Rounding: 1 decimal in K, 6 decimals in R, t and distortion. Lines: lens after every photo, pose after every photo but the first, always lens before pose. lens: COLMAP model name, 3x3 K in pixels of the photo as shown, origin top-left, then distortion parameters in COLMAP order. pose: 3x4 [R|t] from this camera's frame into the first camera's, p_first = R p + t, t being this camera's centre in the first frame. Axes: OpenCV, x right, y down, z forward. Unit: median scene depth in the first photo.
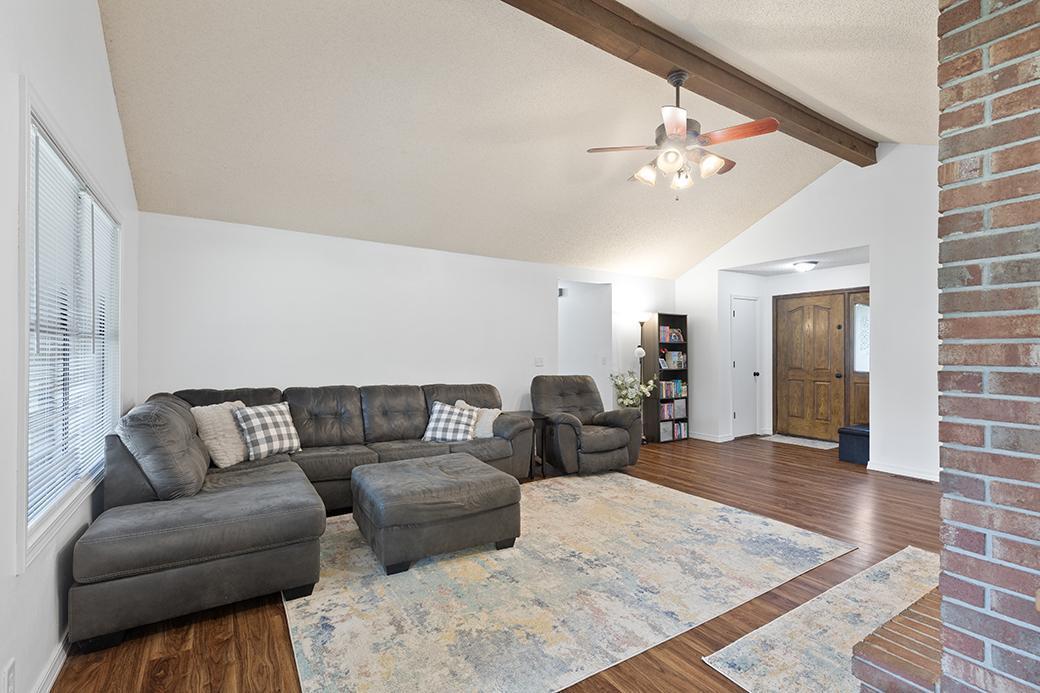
lens RADIAL K [[465.7, 0, 516.9], [0, 465.7, 349.2], [0, 0, 1]] dist [0.000136, 0.000903]
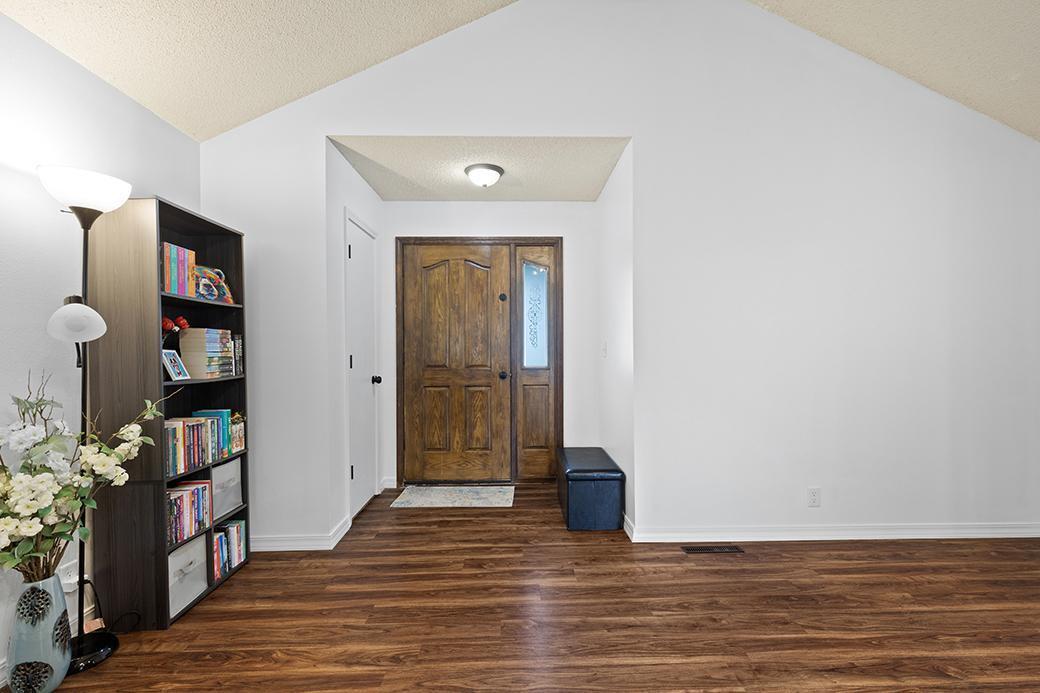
lens RADIAL K [[465.7, 0, 522.3], [0, 465.7, 351.1], [0, 0, 1]] dist [0.000136, 0.000903]
pose [[0.516180, -0.004820, 0.856467, 0.165211], [0.005094, 0.999984, 0.002557, 0.022415], [-0.856465, 0.003043, 0.516196, 0.637965]]
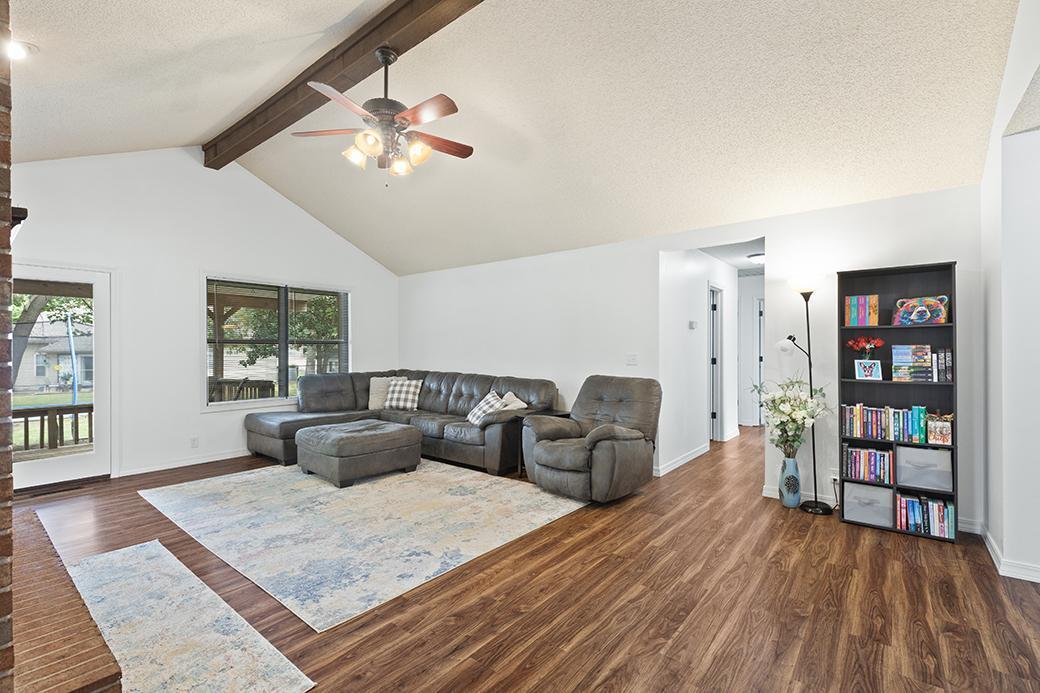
lens RADIAL K [[465.7, 0, 524.1], [0, 465.7, 345.4], [0, 0, 1]] dist [0.000136, 0.000903]
pose [[0.327711, -0.009594, -0.944729, 0.679224], [0.006350, 0.999948, -0.007952, 0.006465], [0.944757, -0.003393, 0.327755, 0.488505]]
